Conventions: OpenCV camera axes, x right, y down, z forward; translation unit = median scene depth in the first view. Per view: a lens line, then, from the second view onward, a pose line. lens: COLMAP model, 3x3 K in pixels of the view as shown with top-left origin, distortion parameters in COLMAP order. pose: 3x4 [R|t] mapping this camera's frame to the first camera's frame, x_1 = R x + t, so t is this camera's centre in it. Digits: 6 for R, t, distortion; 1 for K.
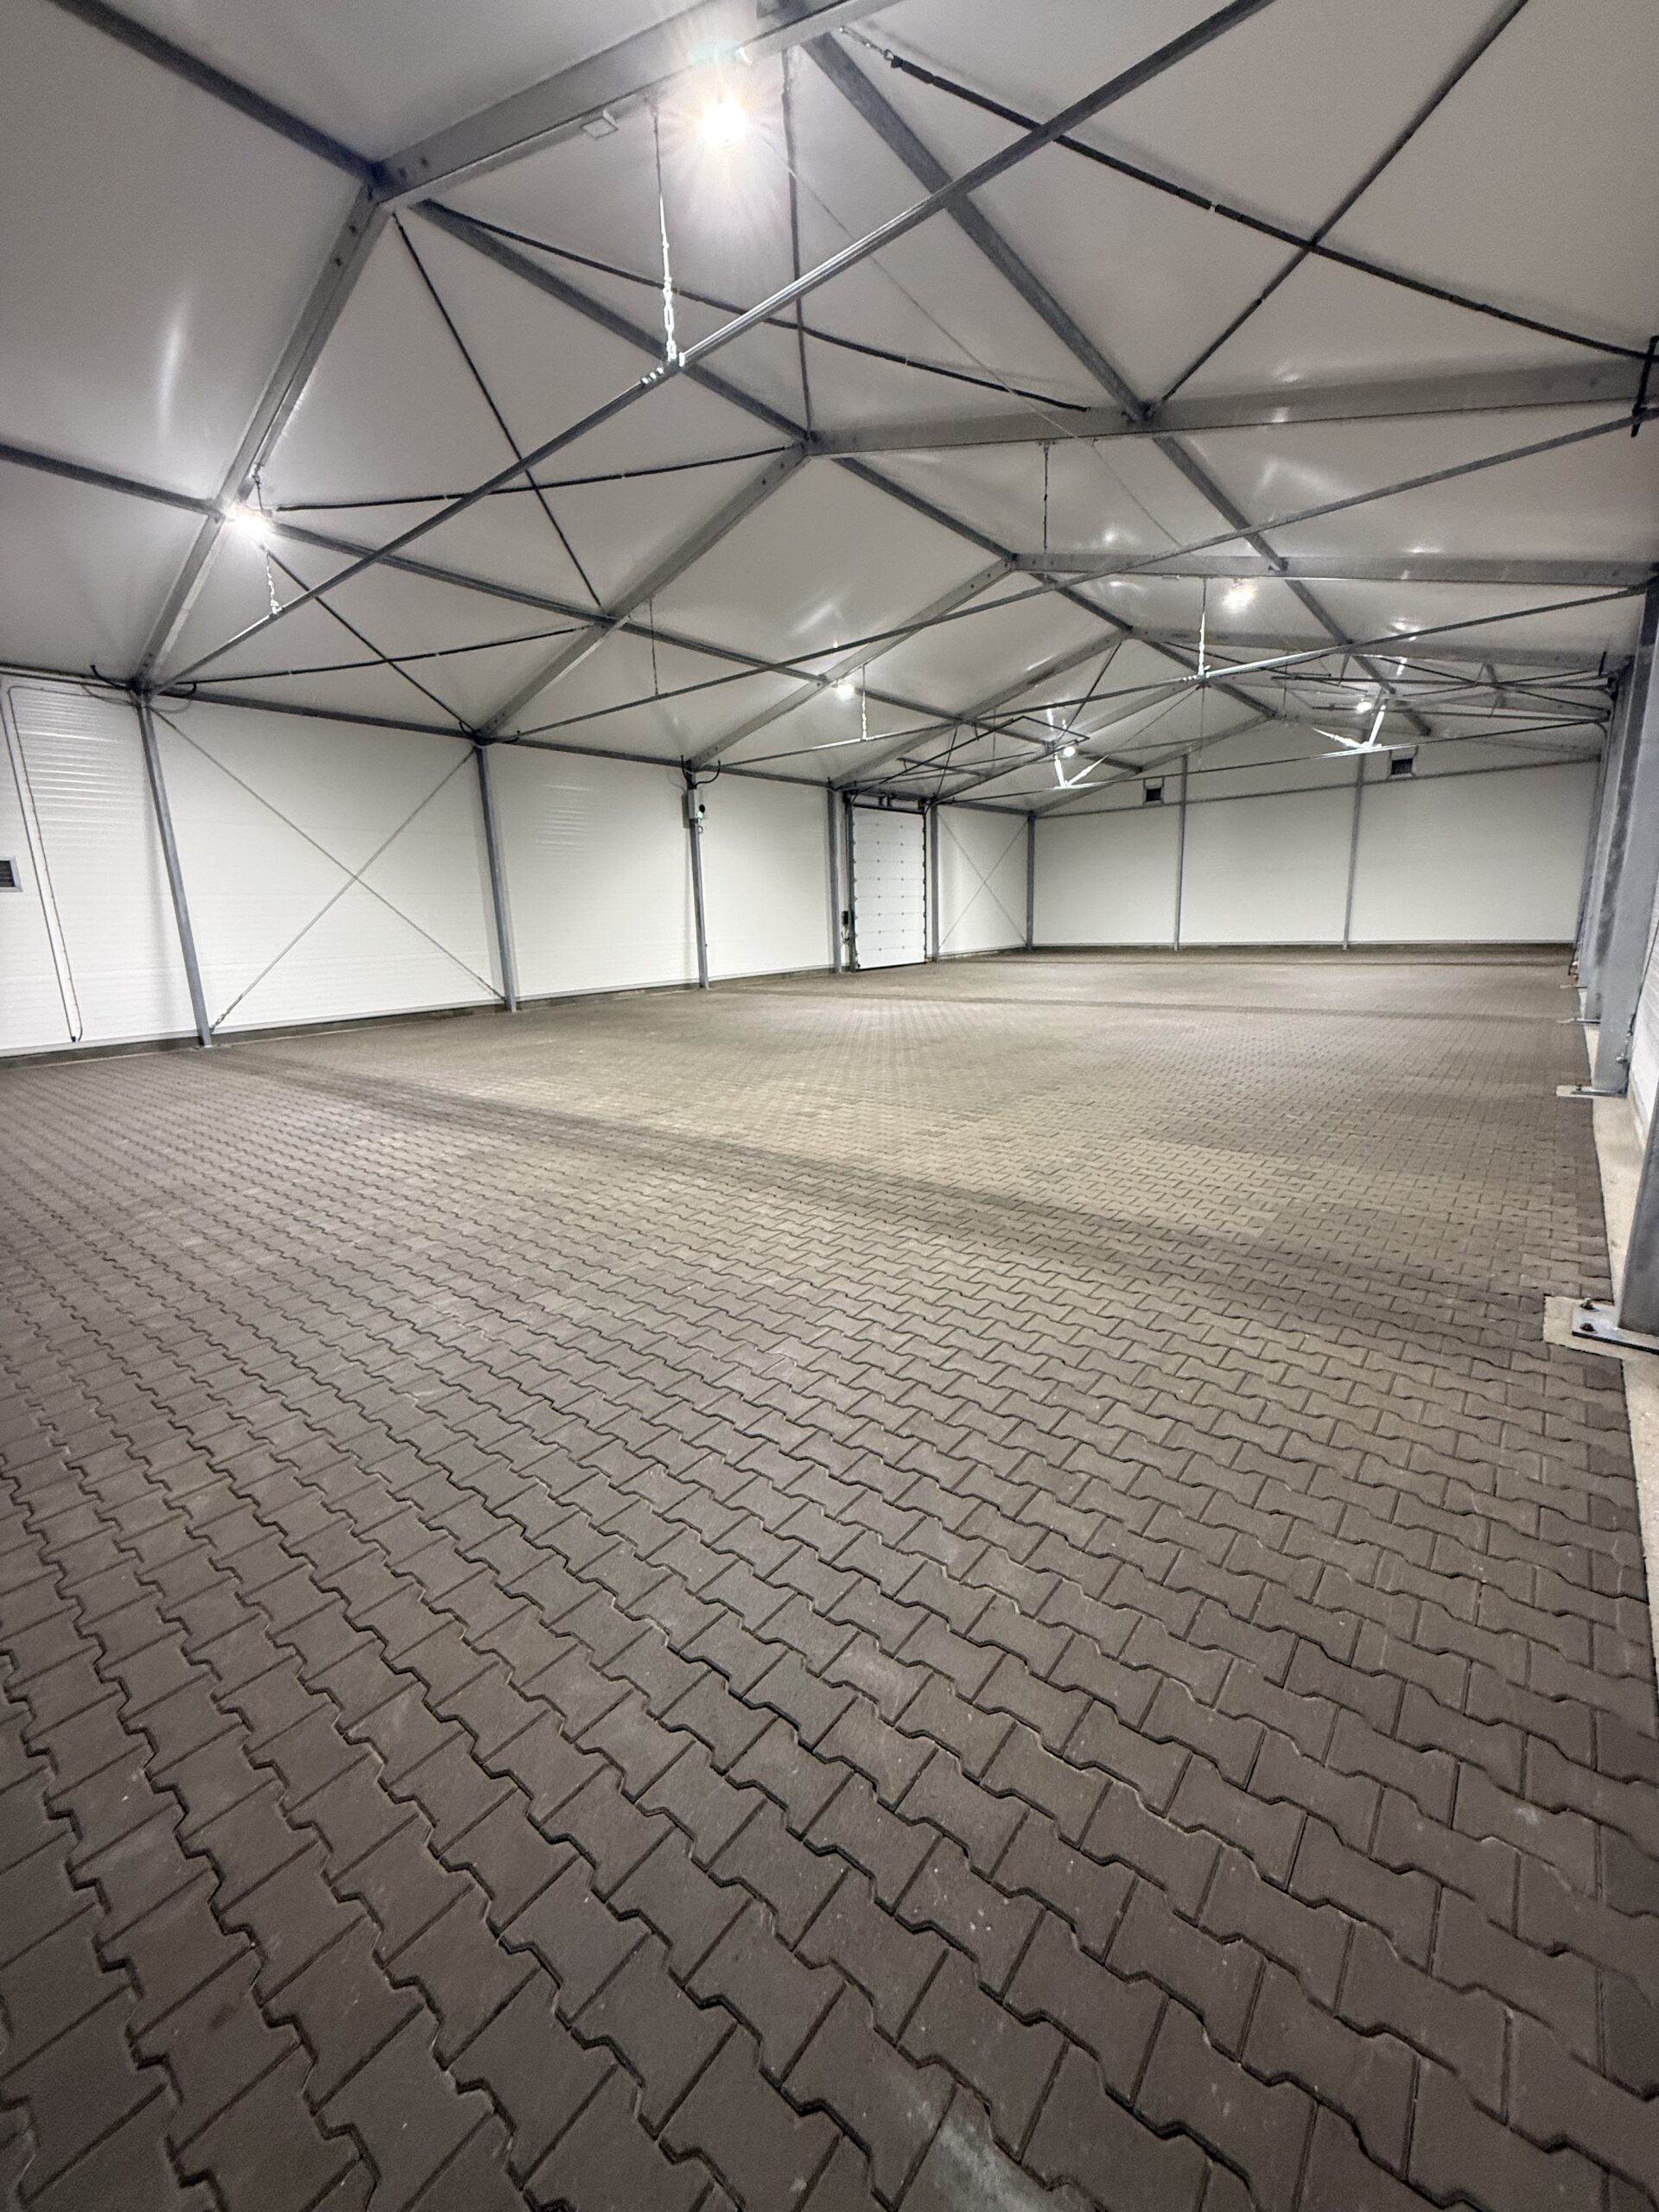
lens RADIAL K [[888.9, 0, 823.8], [0, 888.9, 1108.6], [0, 0, 1]] dist [-0.000197, 0.000028]
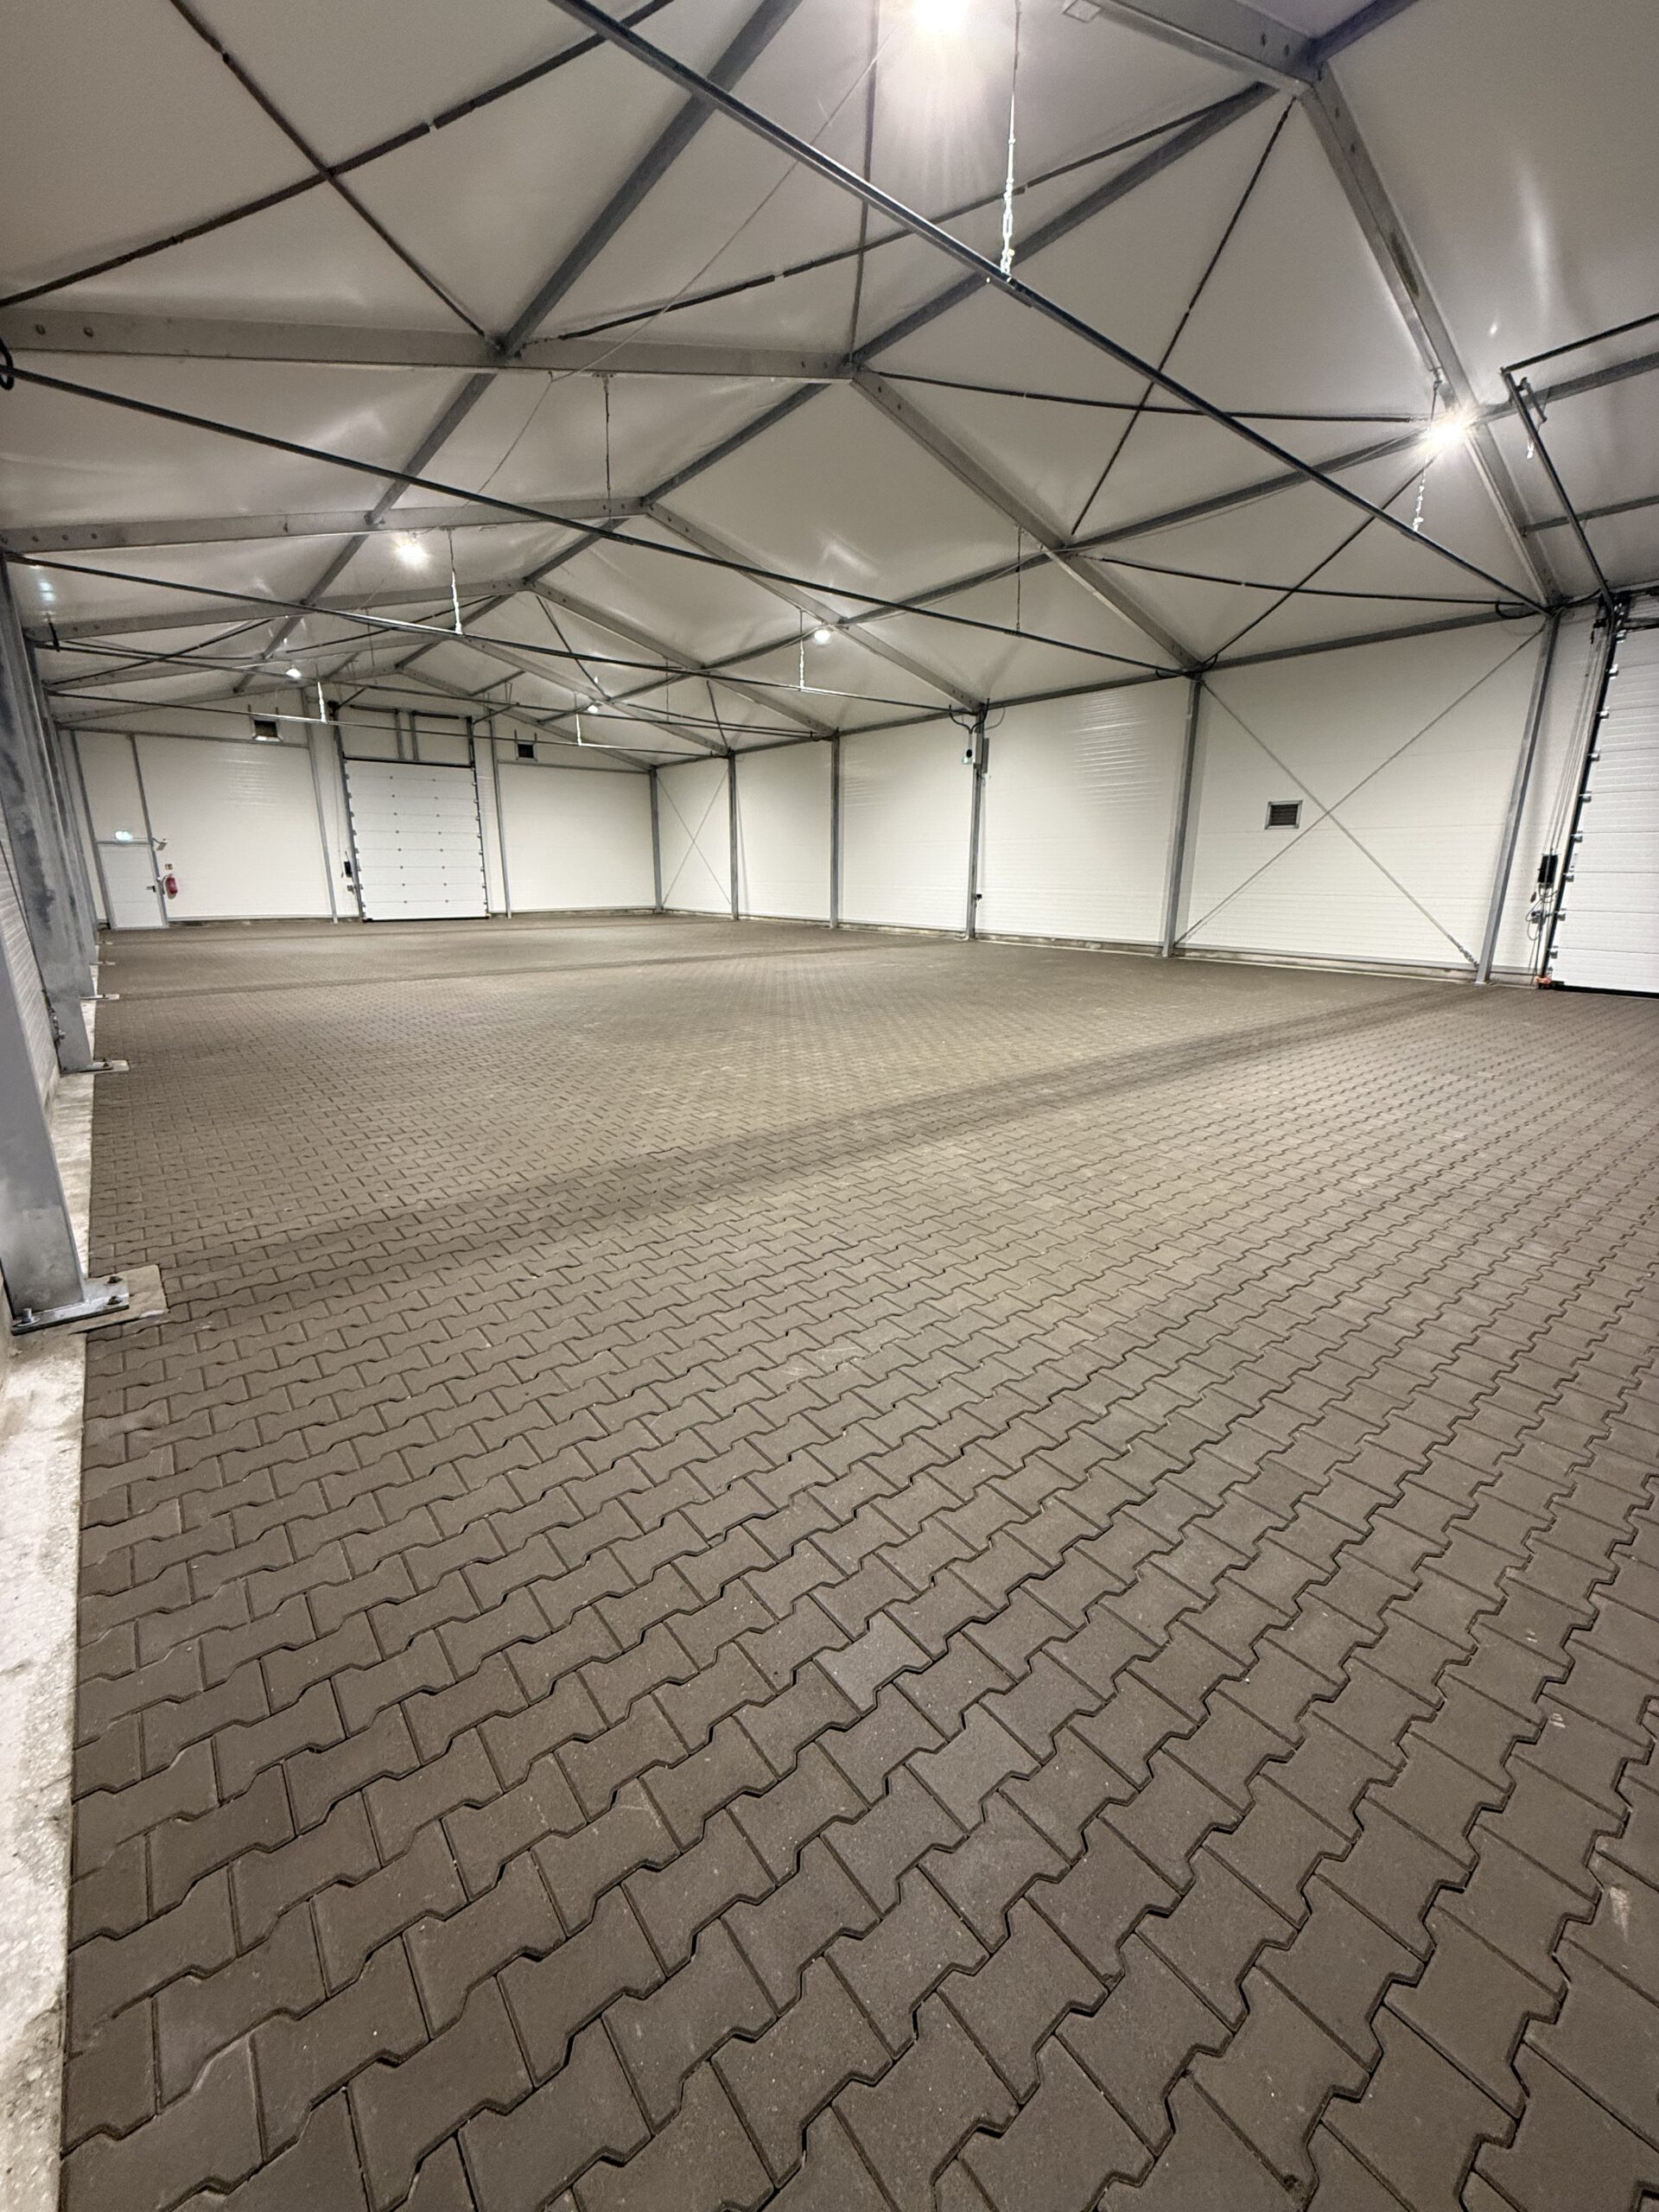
lens RADIAL K [[879.9, 0, 829.7], [0, 879.9, 1109.7], [0, 0, 1]] dist [0.000876, -0.000030]
pose [[-0.209559, 0.284265, -0.935563, 2.794713], [-0.201777, 0.923642, 0.325839, -0.788255], [0.956750, 0.257058, -0.136200, 3.289774]]
